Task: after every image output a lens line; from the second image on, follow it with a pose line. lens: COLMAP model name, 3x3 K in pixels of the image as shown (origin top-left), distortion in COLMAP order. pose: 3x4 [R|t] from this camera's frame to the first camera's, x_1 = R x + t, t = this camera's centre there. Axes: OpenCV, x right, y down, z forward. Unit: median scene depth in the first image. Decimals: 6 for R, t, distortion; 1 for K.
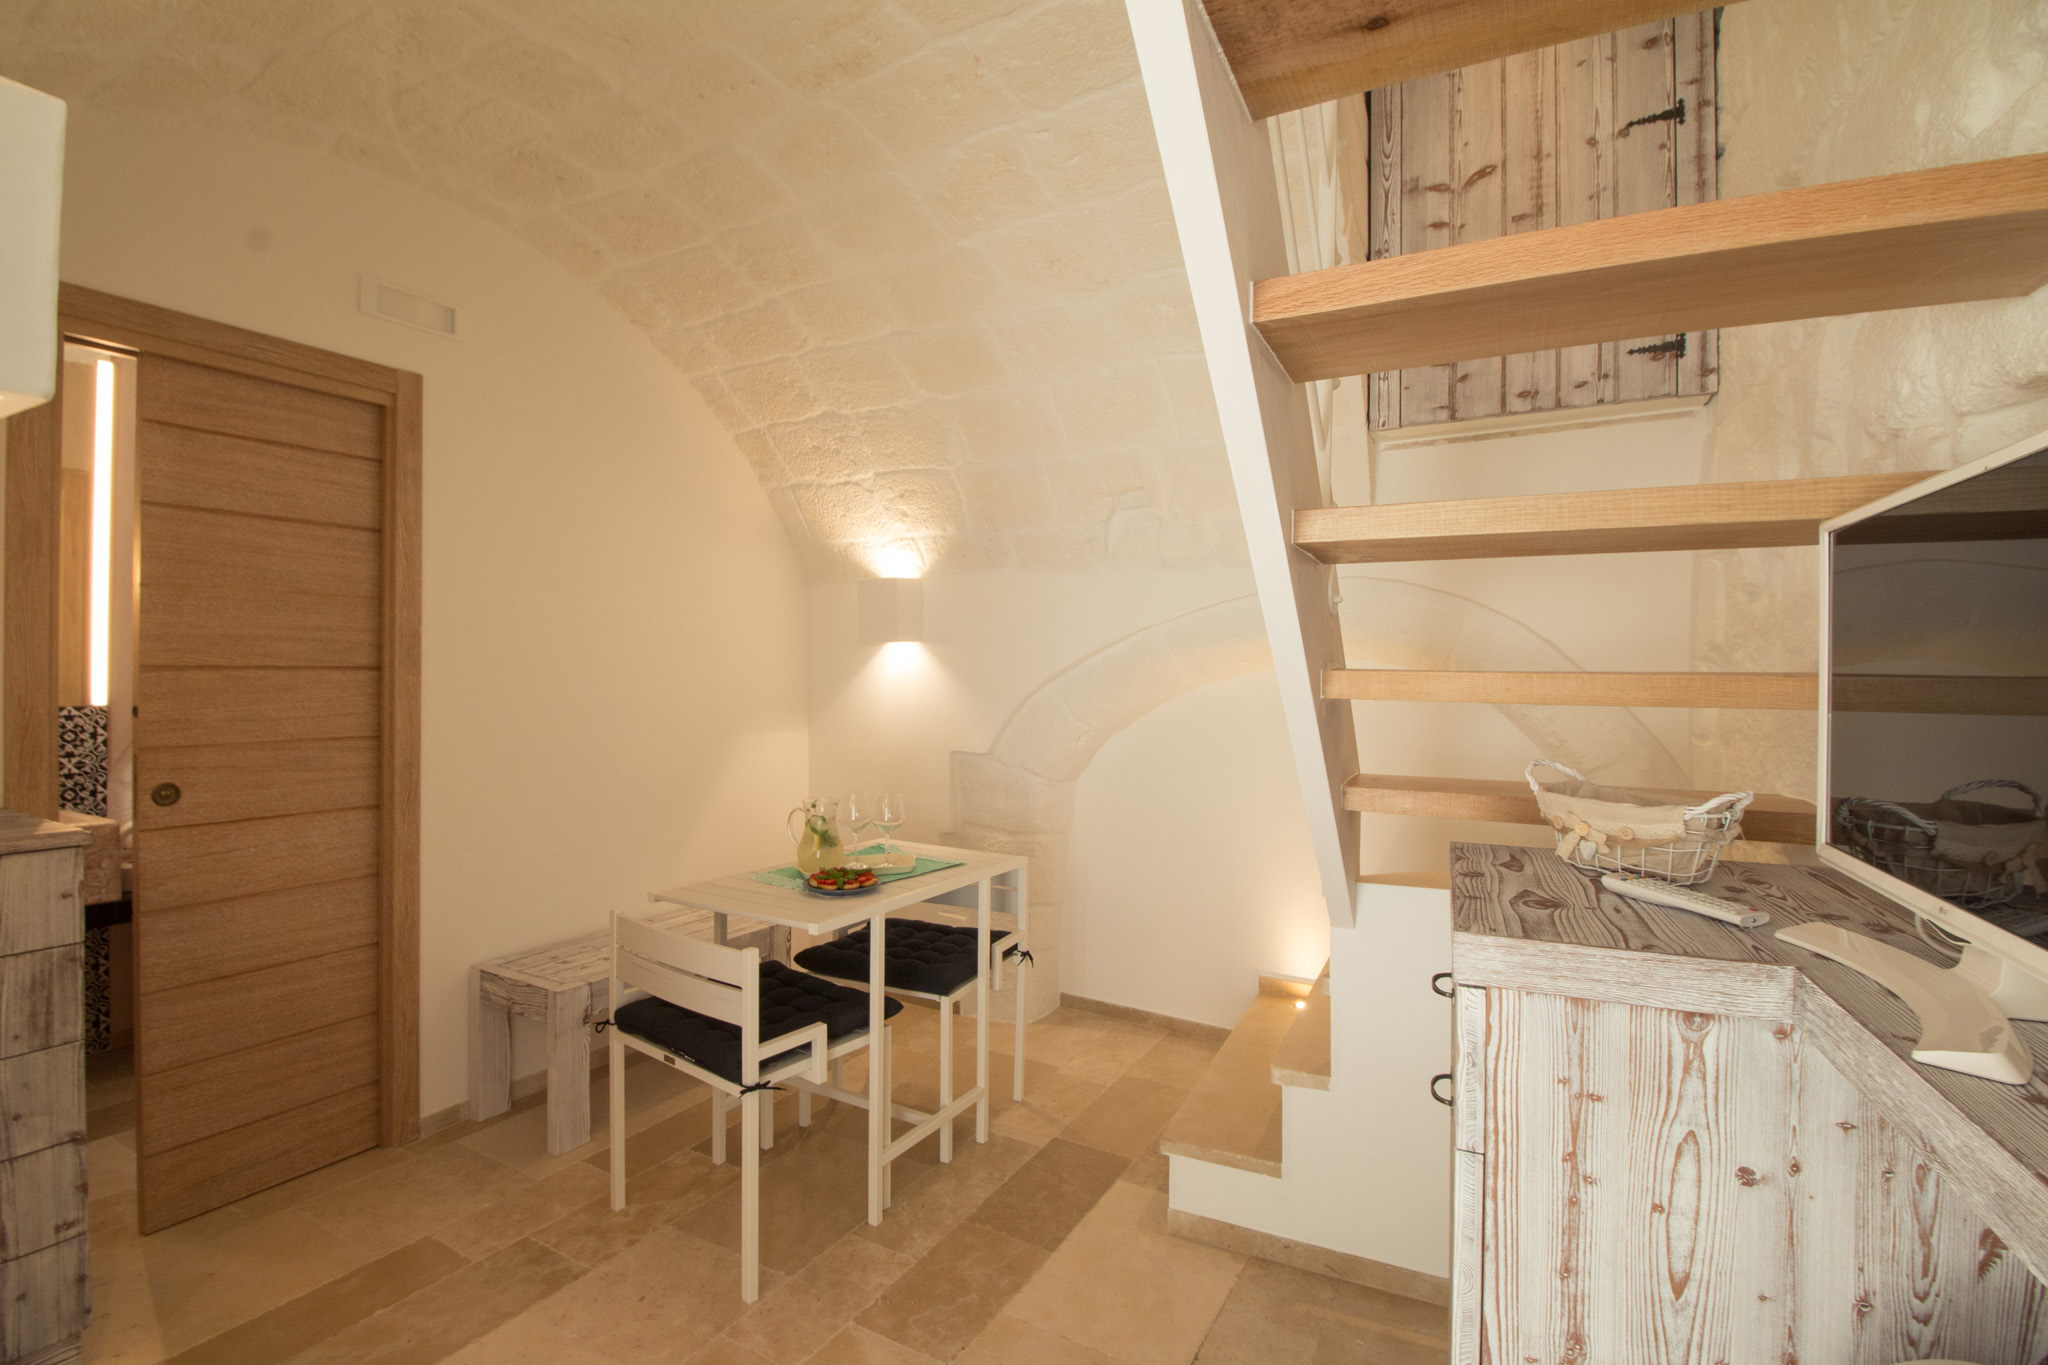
lens RADIAL K [[941.4, 0, 1025.7], [0, 941.4, 671.9], [0, 0, 1]] dist [-0.000092, -0.012657]
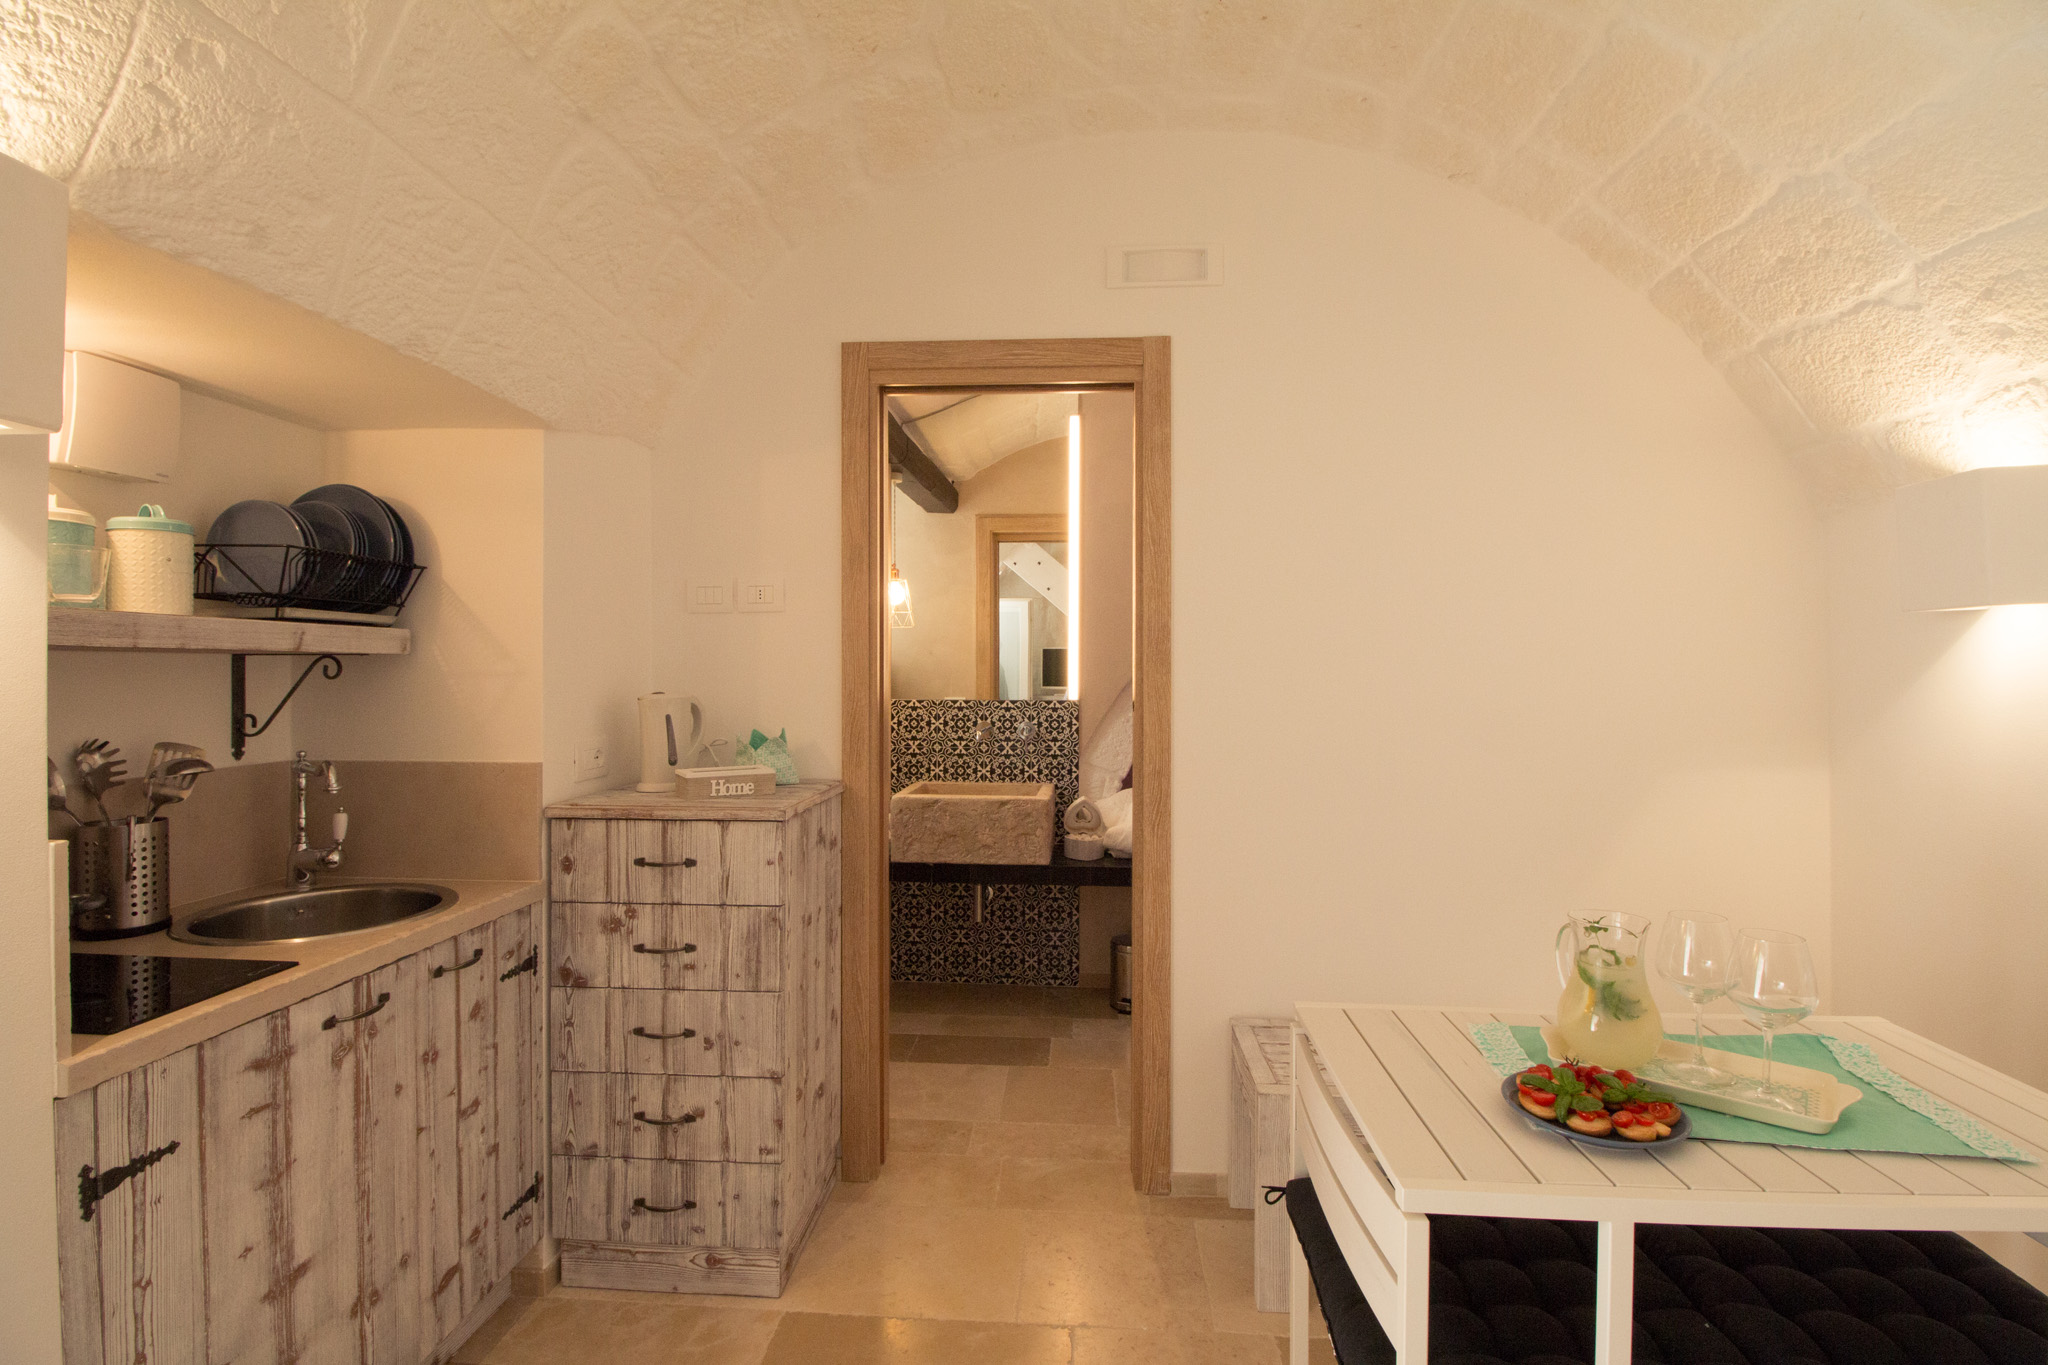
lens RADIAL K [[941.4, 0, 1025.7], [0, 941.4, 671.9], [0, 0, 1]] dist [-0.000092, -0.012657]
pose [[0.434021, -0.003793, -0.900895, 0.085227], [-0.000311, 0.999990, -0.004360, 0.004773], [0.900903, 0.002172, 0.434016, 0.419146]]
